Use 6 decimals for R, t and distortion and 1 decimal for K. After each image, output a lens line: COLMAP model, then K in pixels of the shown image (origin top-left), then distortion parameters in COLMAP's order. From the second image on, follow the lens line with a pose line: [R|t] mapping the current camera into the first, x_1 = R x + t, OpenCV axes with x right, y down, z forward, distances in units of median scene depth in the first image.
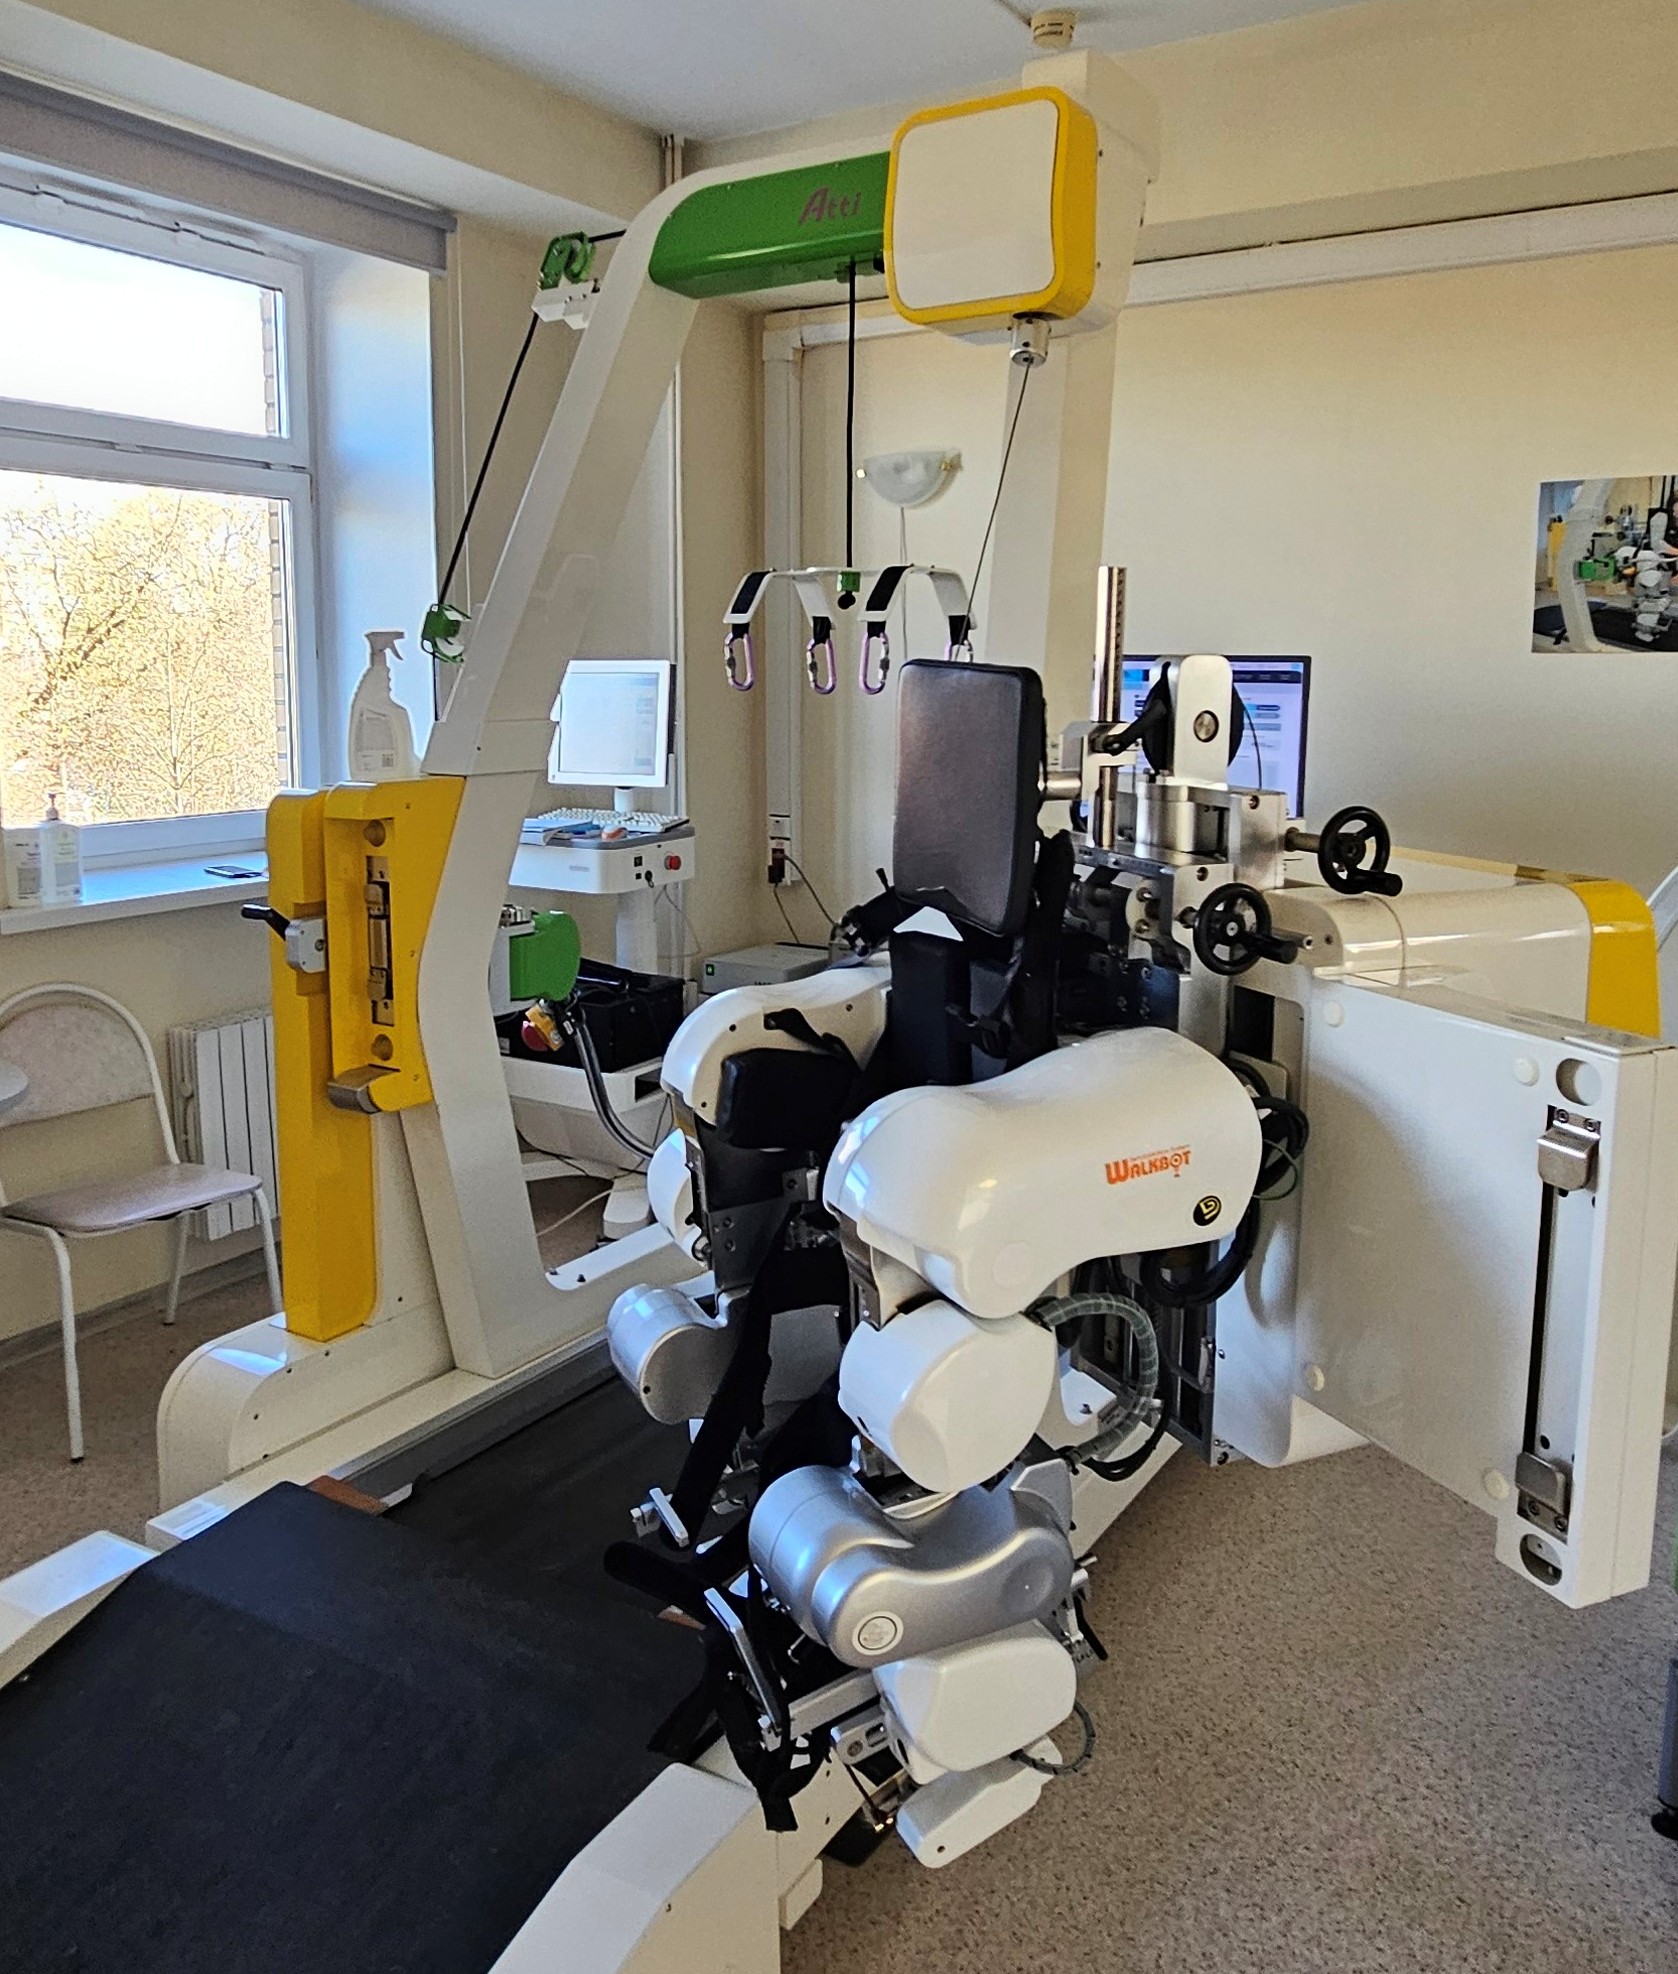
lens RADIAL K [[1631.2, 0, 837.1], [0, 1631.2, 981.0], [0, 0, 1]] dist [-0.007332, 0.005519]
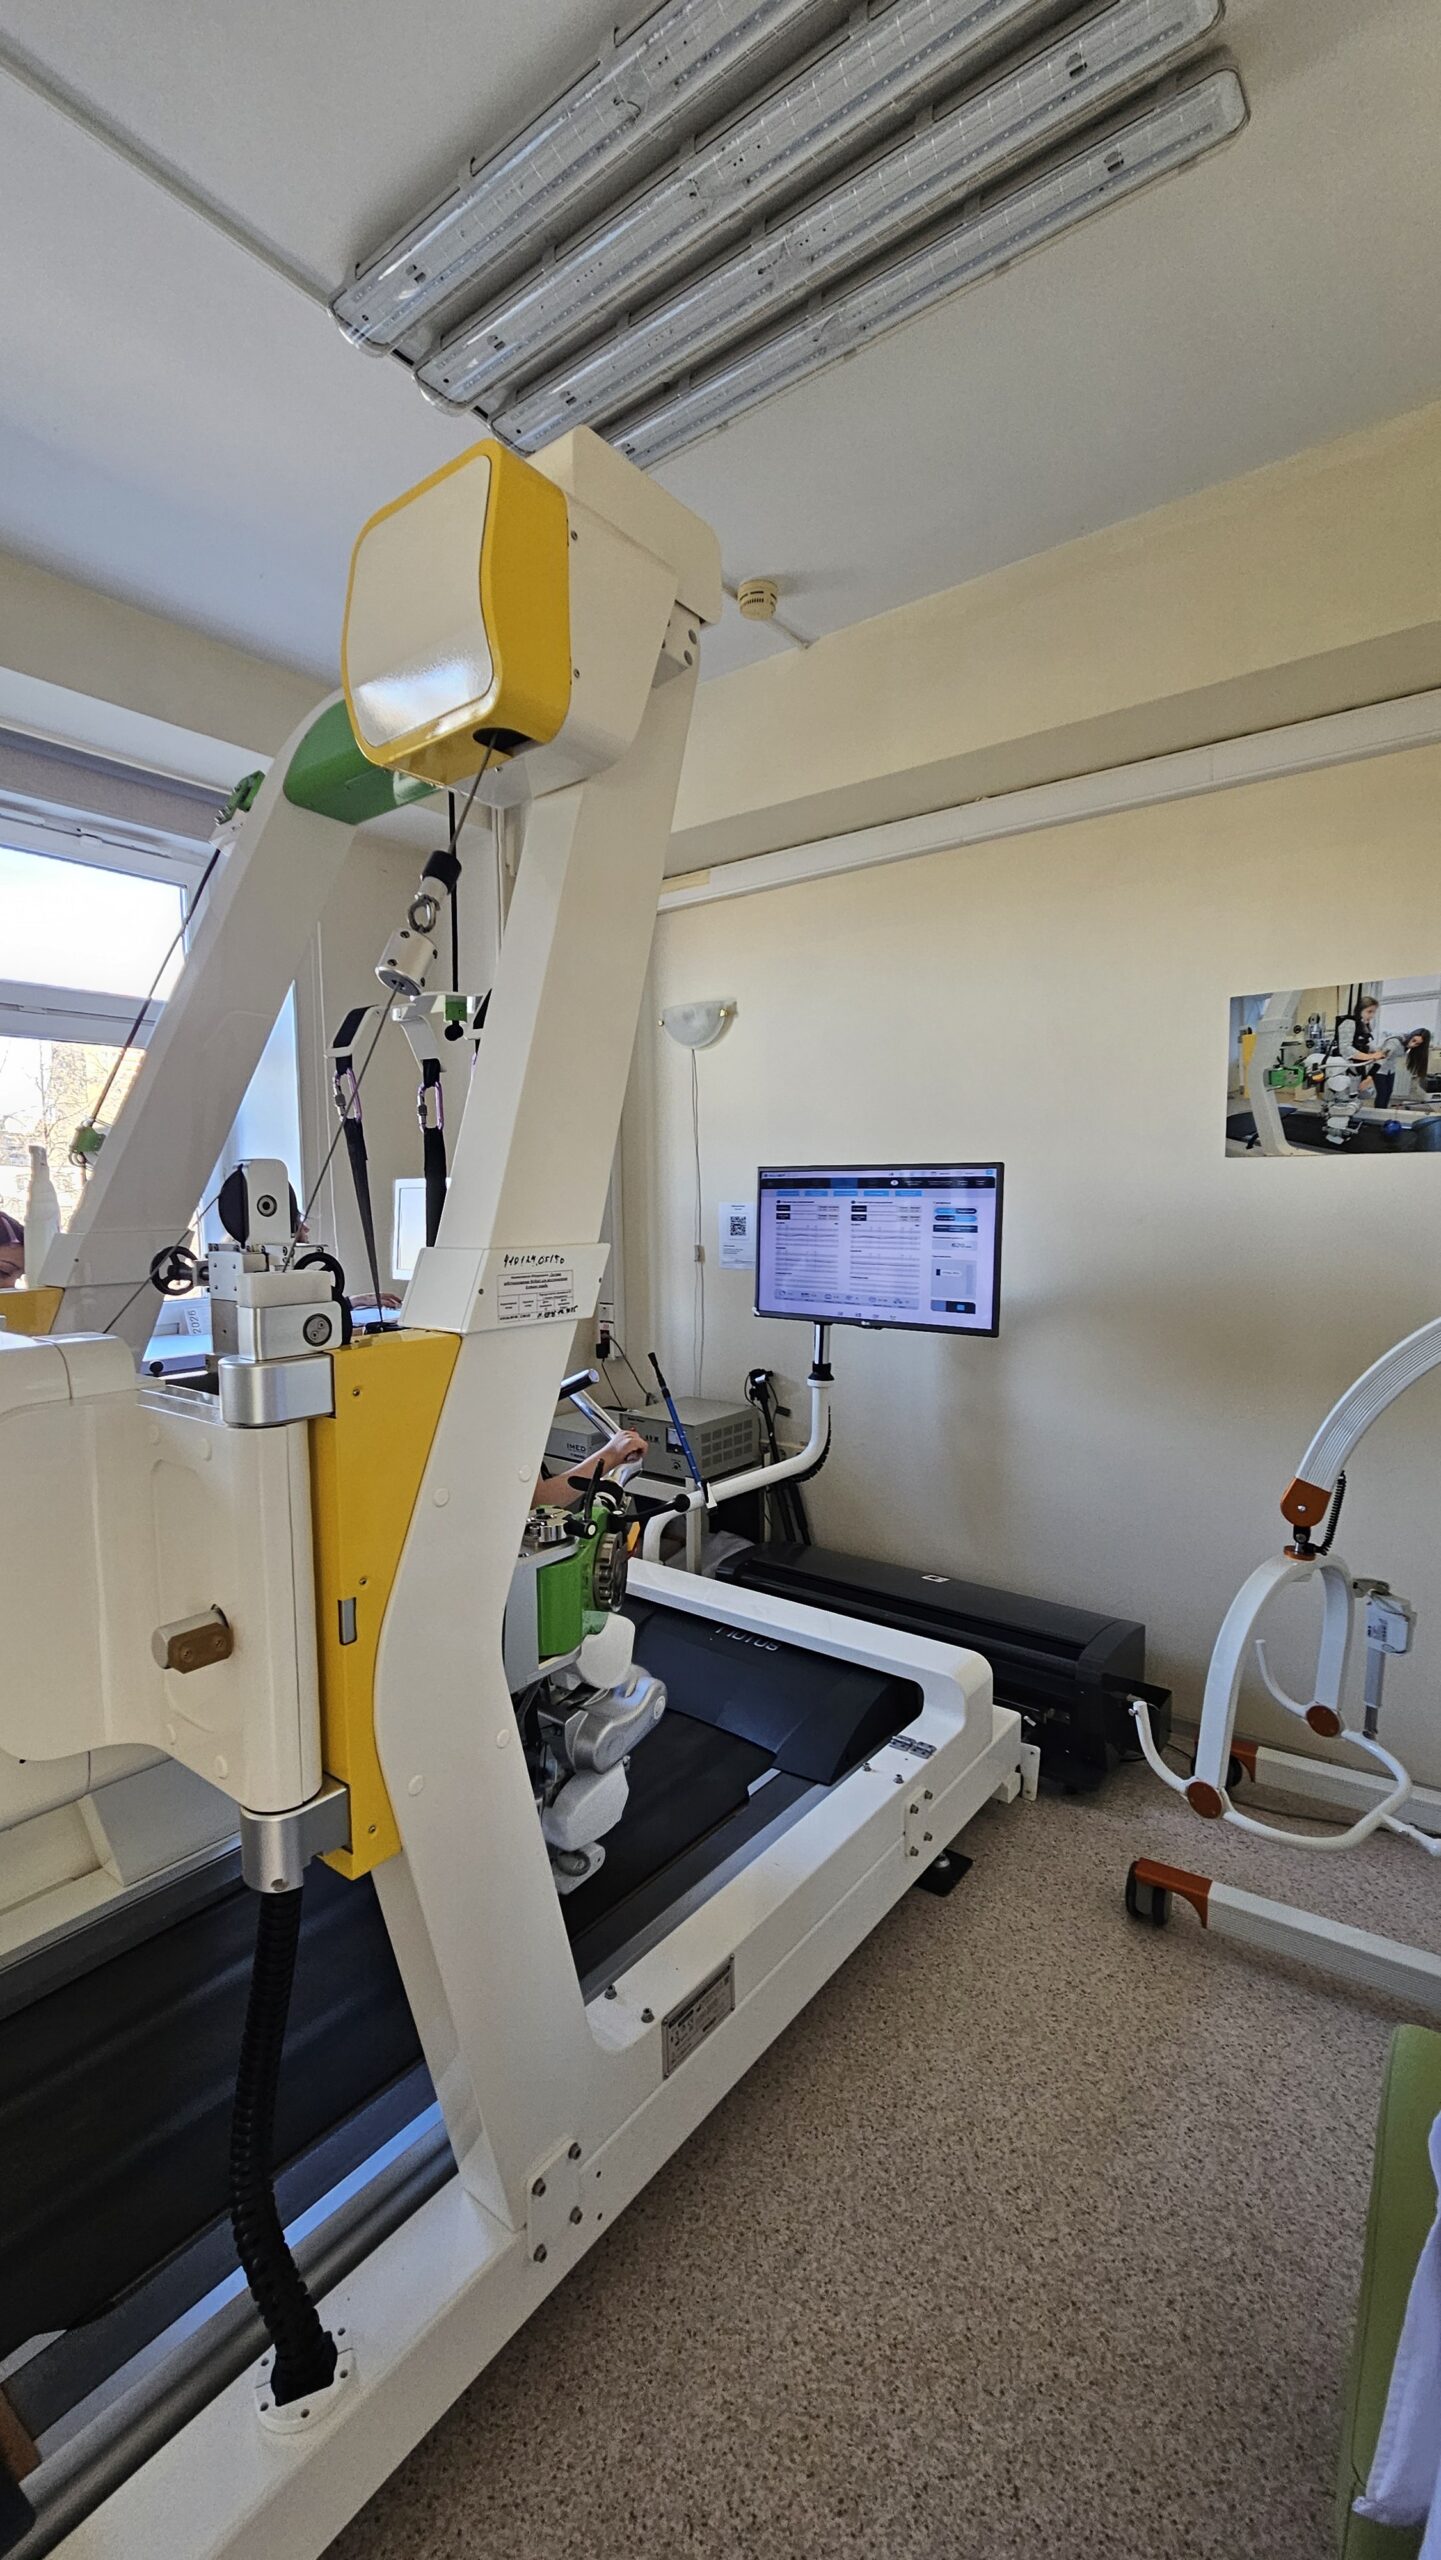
lens RADIAL K [[1040.1, 0, 728.2], [0, 1040.1, 1348.6], [0, 0, 1]] dist [-0.002910, -0.000685]
pose [[0.995423, 0.001800, -0.095555, 0.173856], [-0.005501, 0.999244, -0.038477, -0.050214], [0.095414, 0.038826, 0.994680, 0.308567]]
